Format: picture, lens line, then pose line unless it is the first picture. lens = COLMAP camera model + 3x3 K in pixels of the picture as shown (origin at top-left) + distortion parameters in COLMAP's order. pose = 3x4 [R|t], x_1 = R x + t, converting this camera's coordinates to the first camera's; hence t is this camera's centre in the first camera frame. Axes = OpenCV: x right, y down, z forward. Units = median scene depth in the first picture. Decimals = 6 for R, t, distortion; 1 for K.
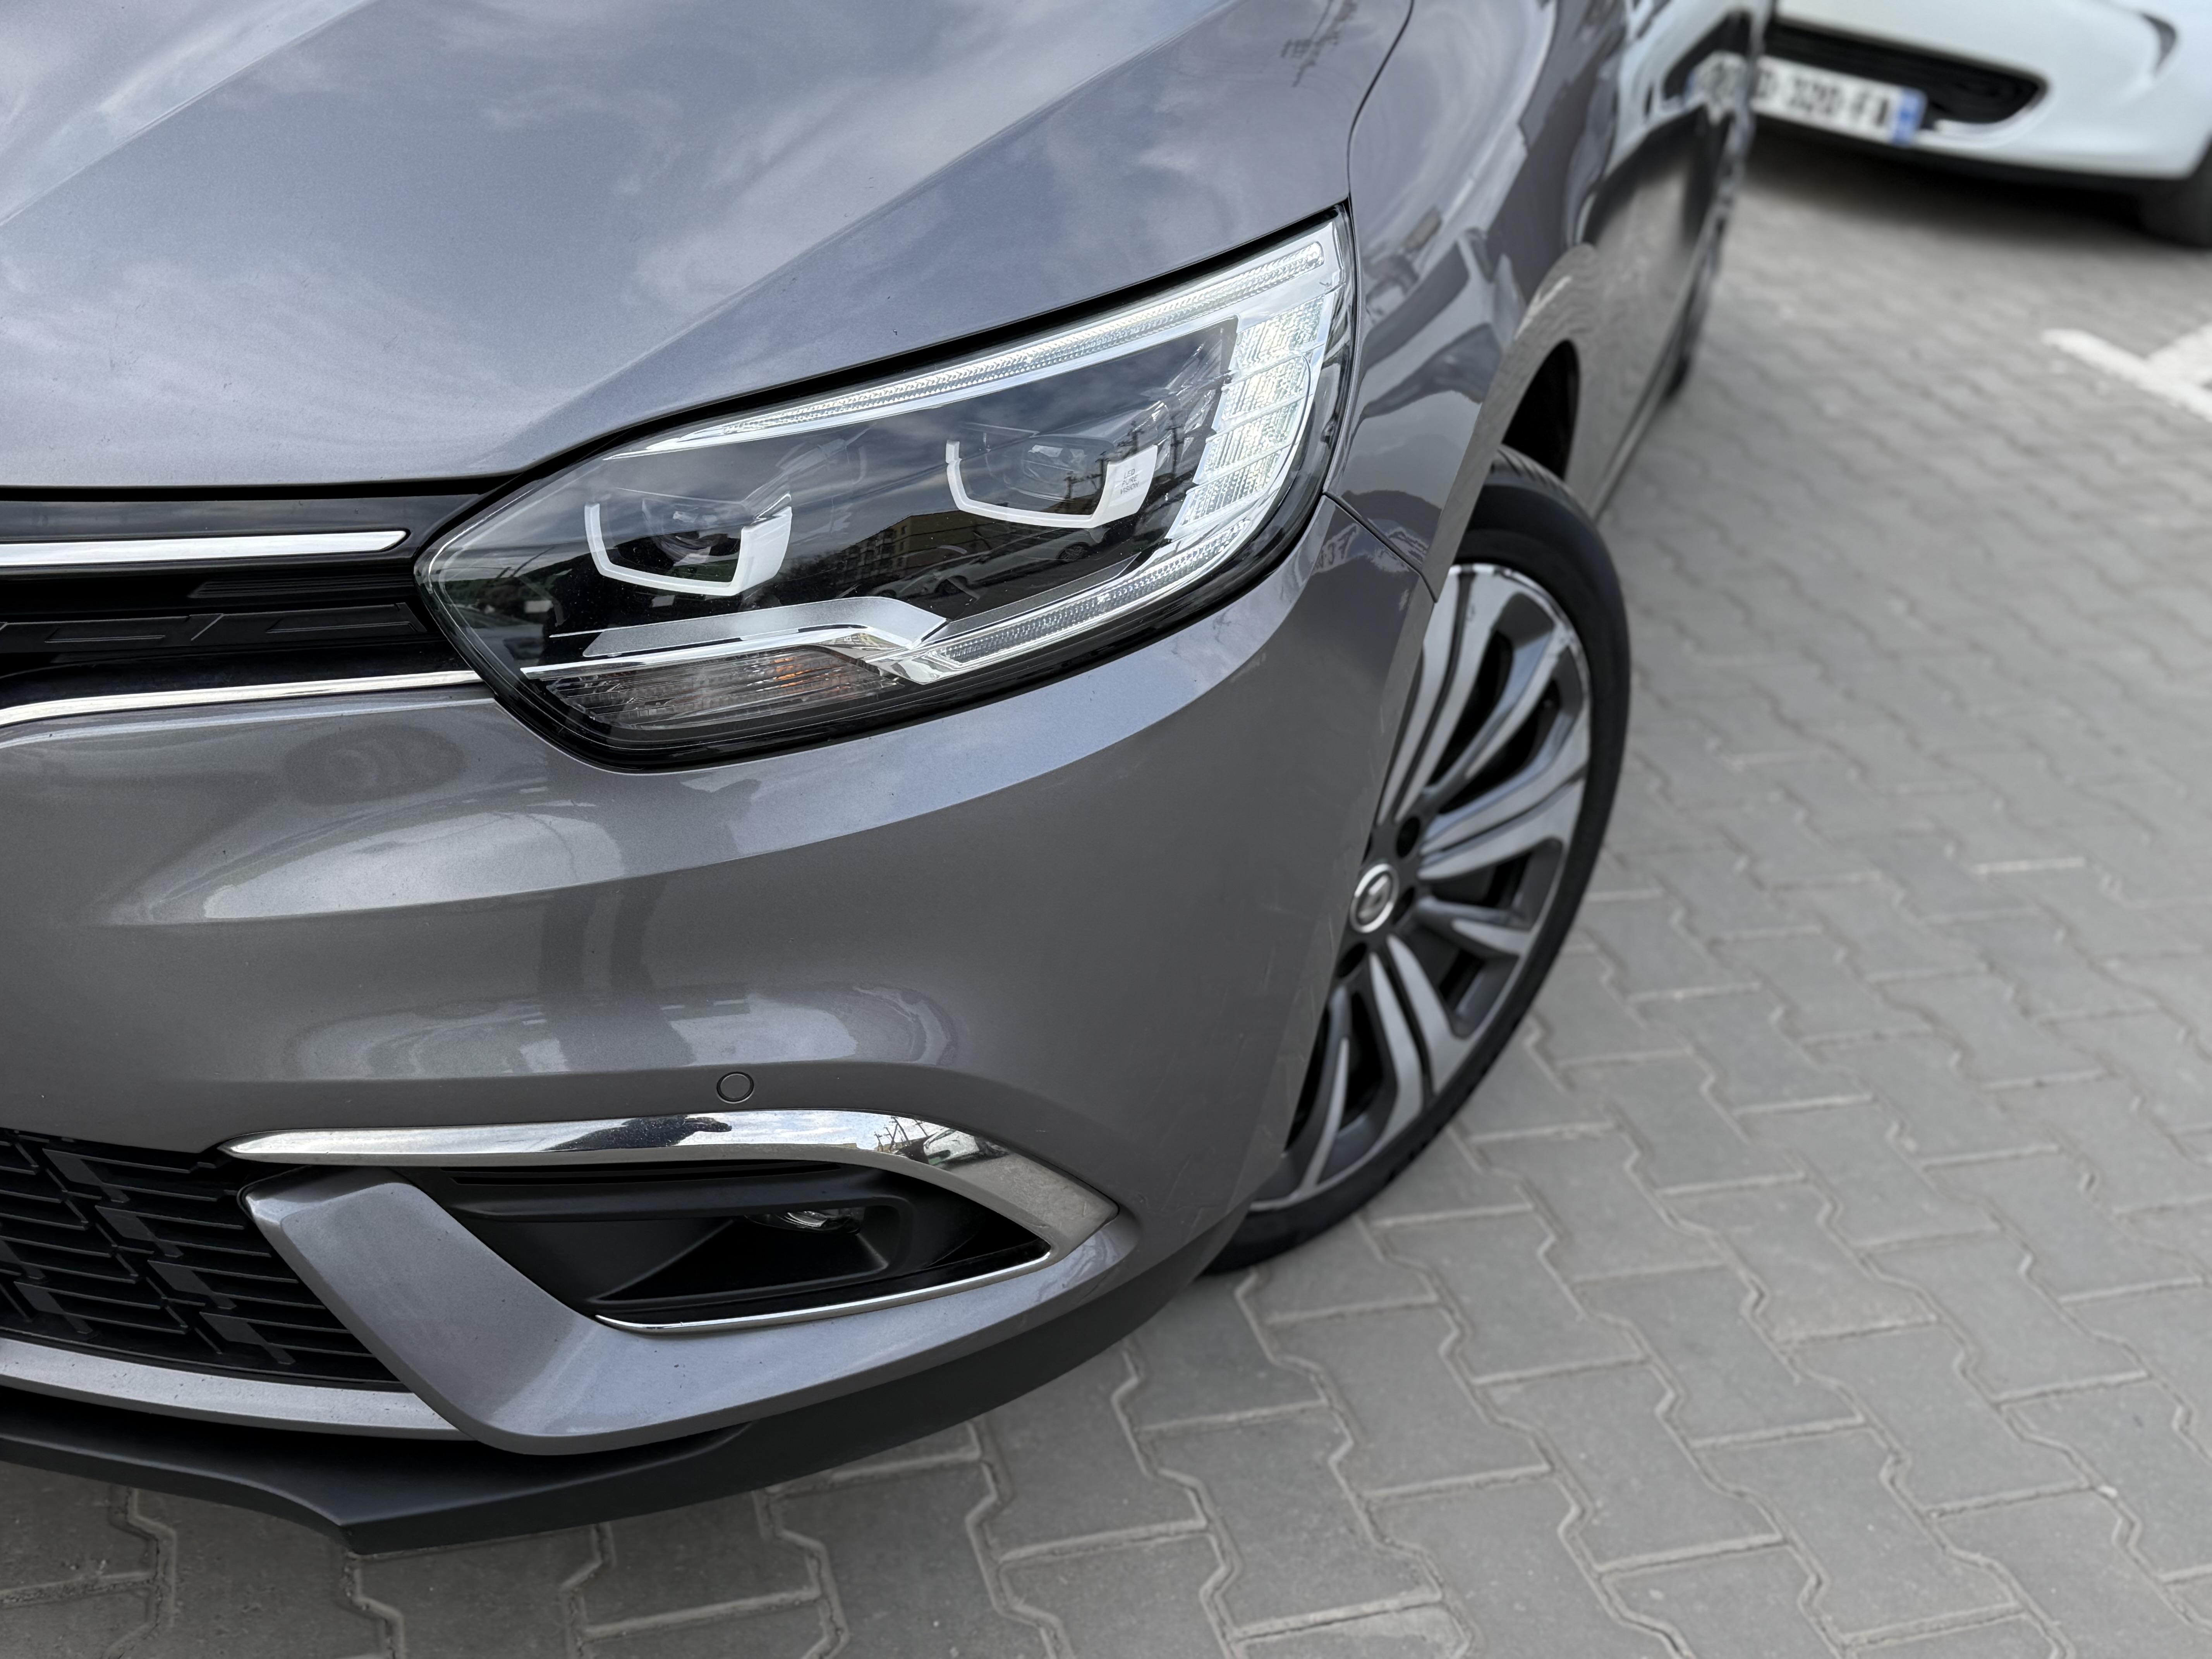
lens RADIAL K [[2295.8, 0, 1106.0], [0, 2295.8, 829.5], [0, 0, 1]] dist [0.195463, -0.445543]
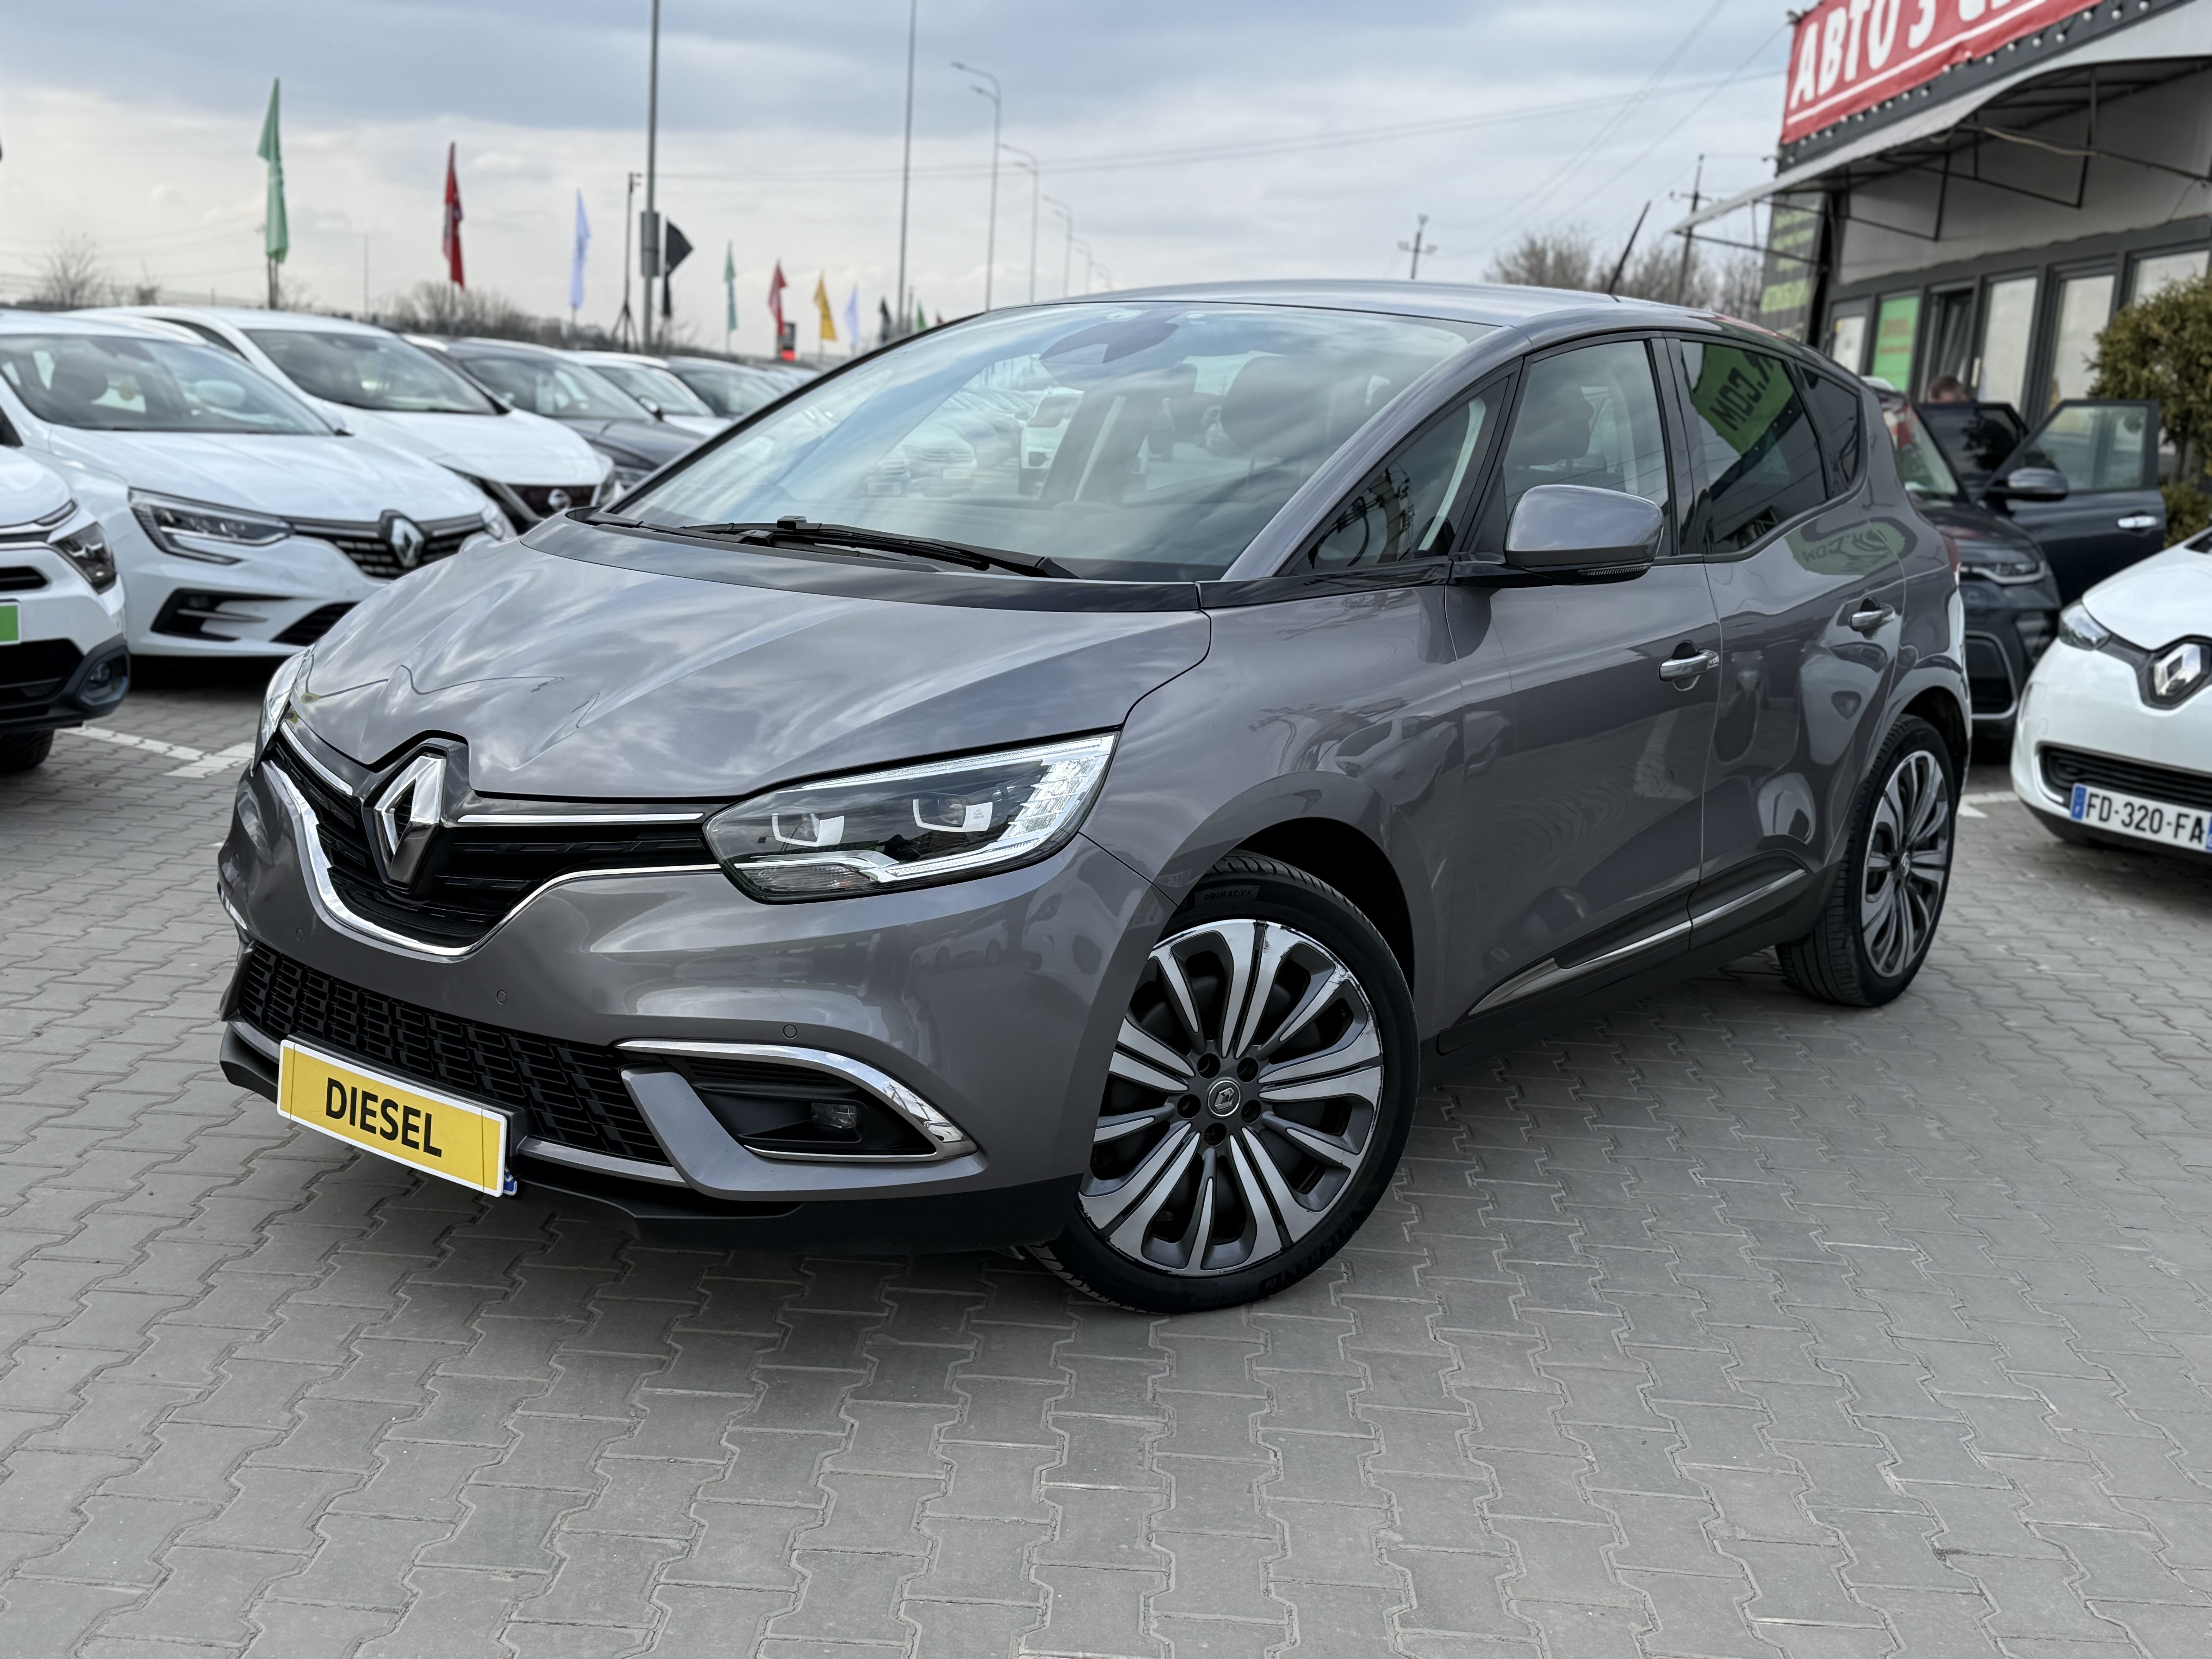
lens RADIAL K [[2295.8, 0, 1106.0], [0, 2295.8, 829.5], [0, 0, 1]] dist [0.195463, -0.445543]
pose [[0.938607, 0.013657, -0.344717, 0.967173], [-0.124984, 0.944797, -0.302882, 0.583769], [0.321551, 0.327371, 0.888500, -1.137643]]
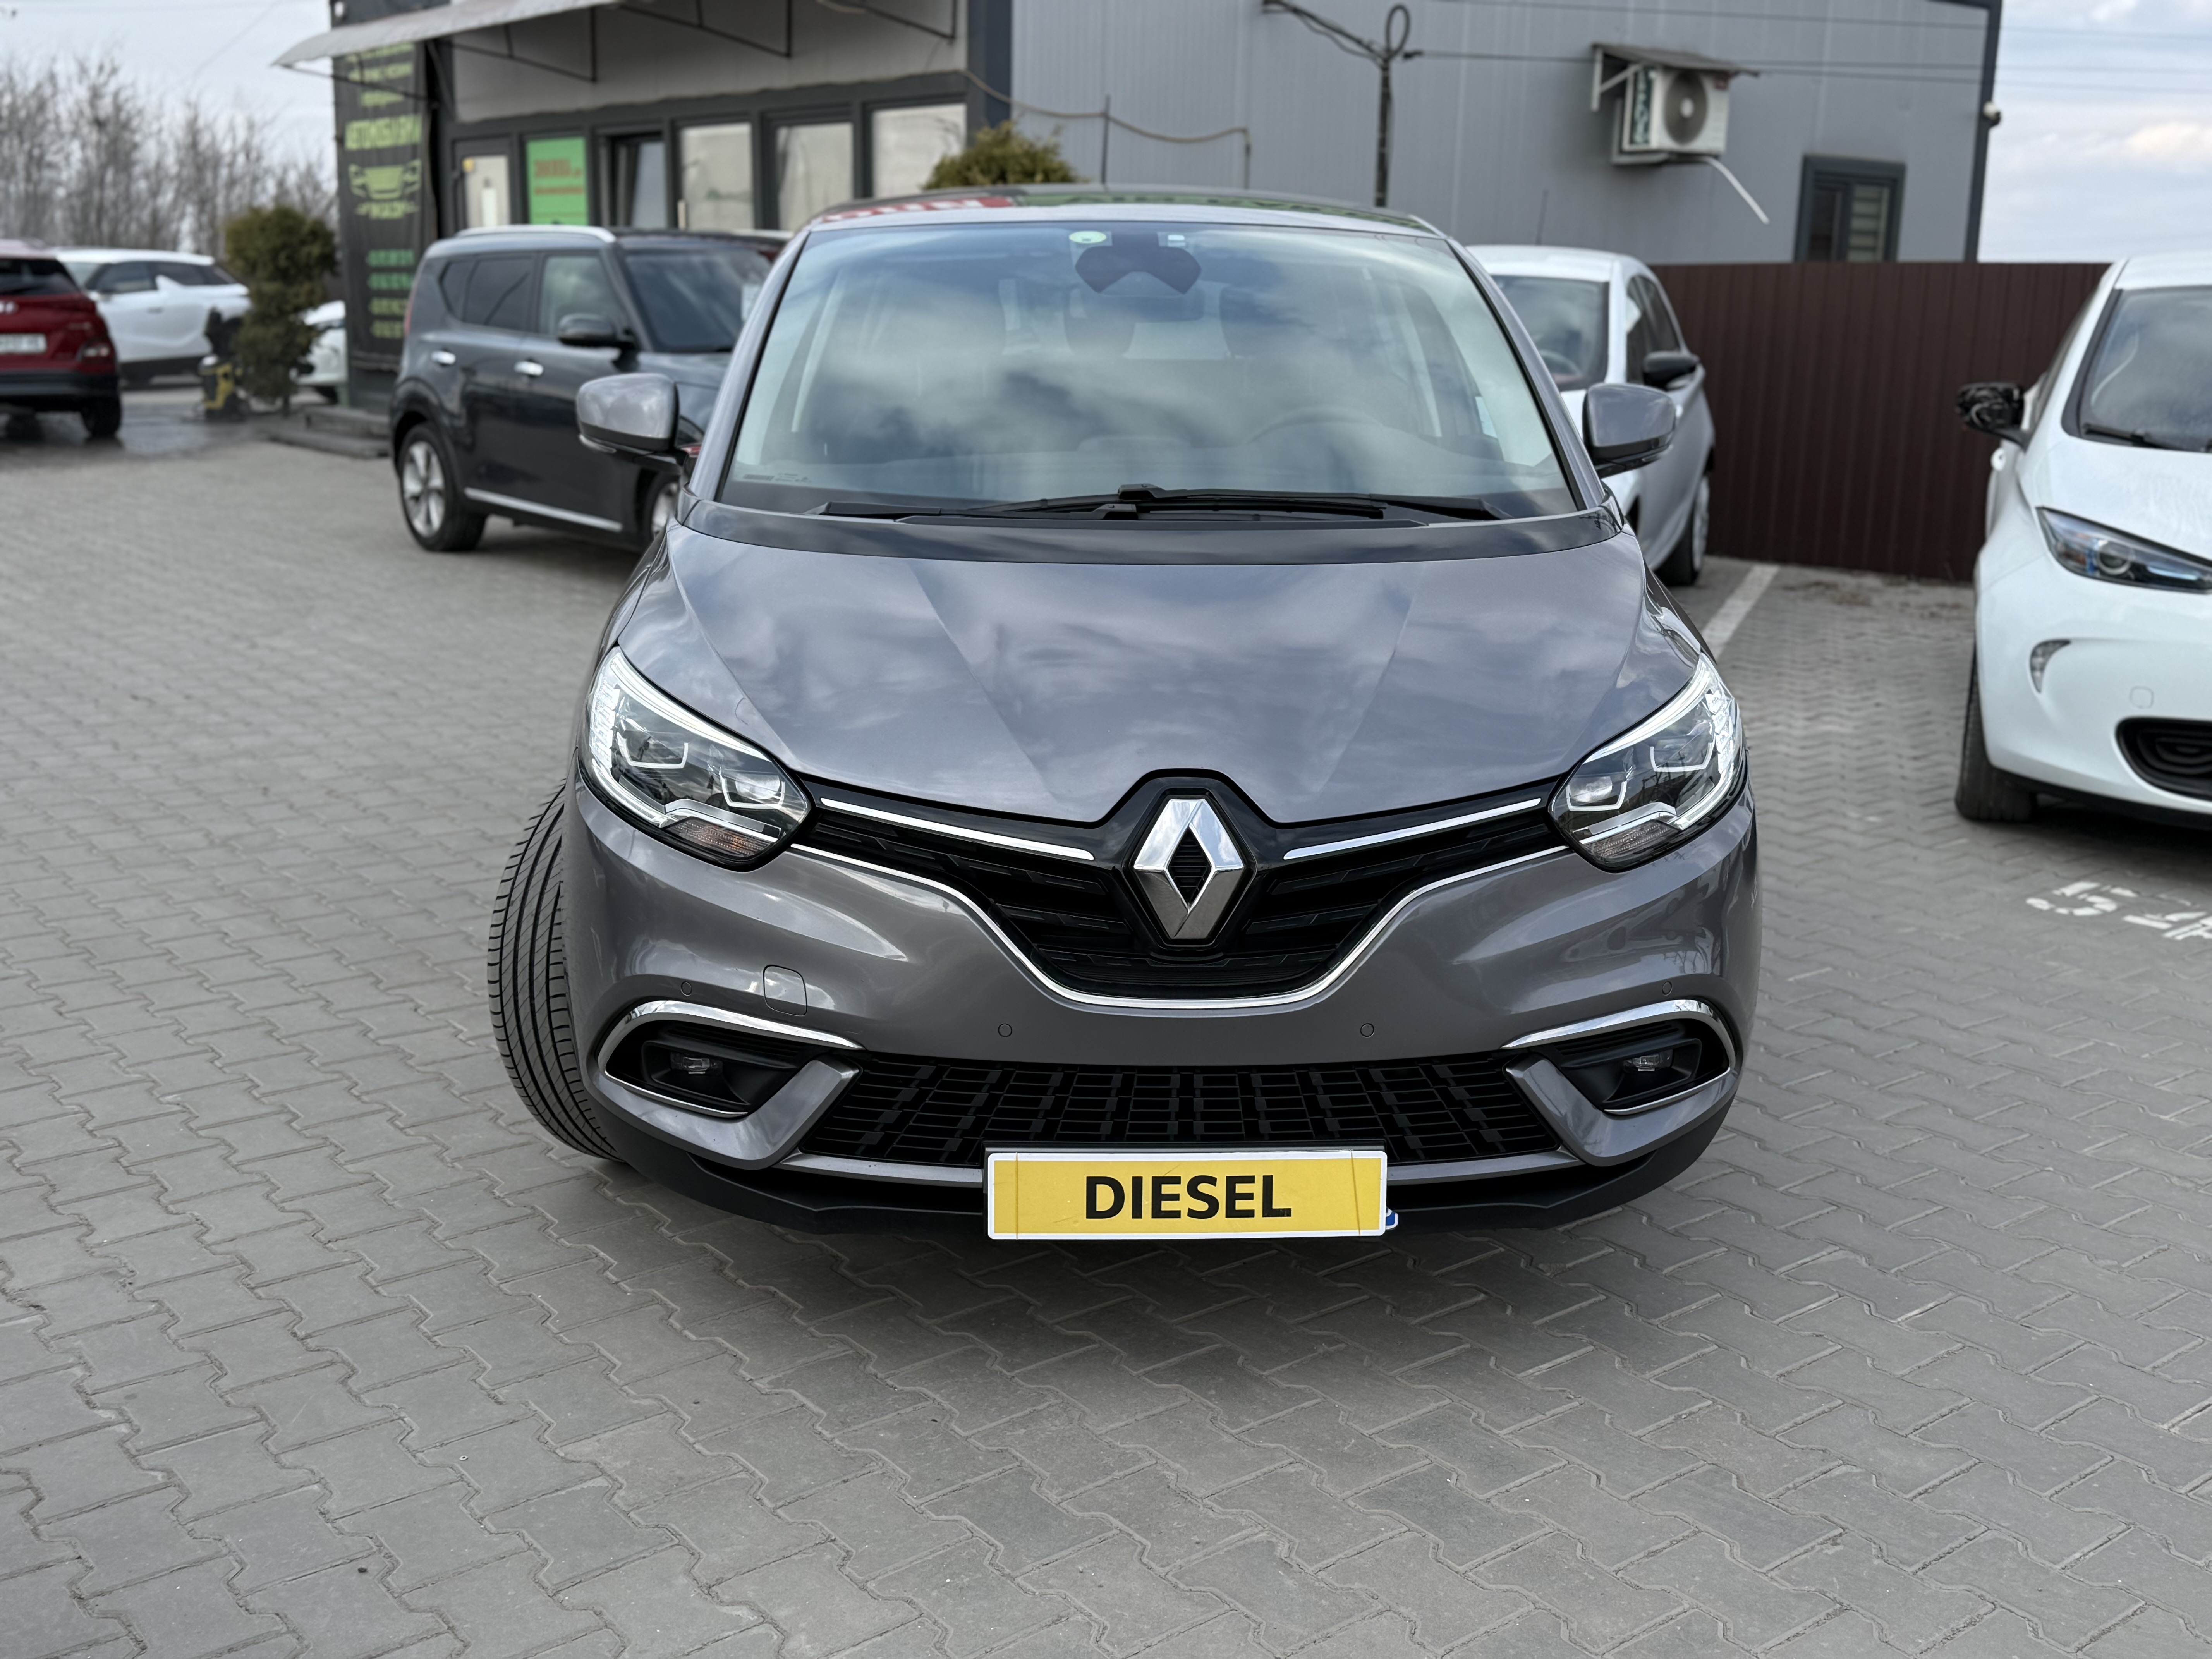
lens RADIAL K [[2295.8, 0, 1106.0], [0, 2295.8, 829.5], [0, 0, 1]] dist [0.195463, -0.445543]
pose [[0.934915, -0.171343, 0.310766, -1.433960], [0.238459, 0.951870, -0.192564, 0.274231], [-0.262814, 0.254136, 0.930776, -1.237985]]
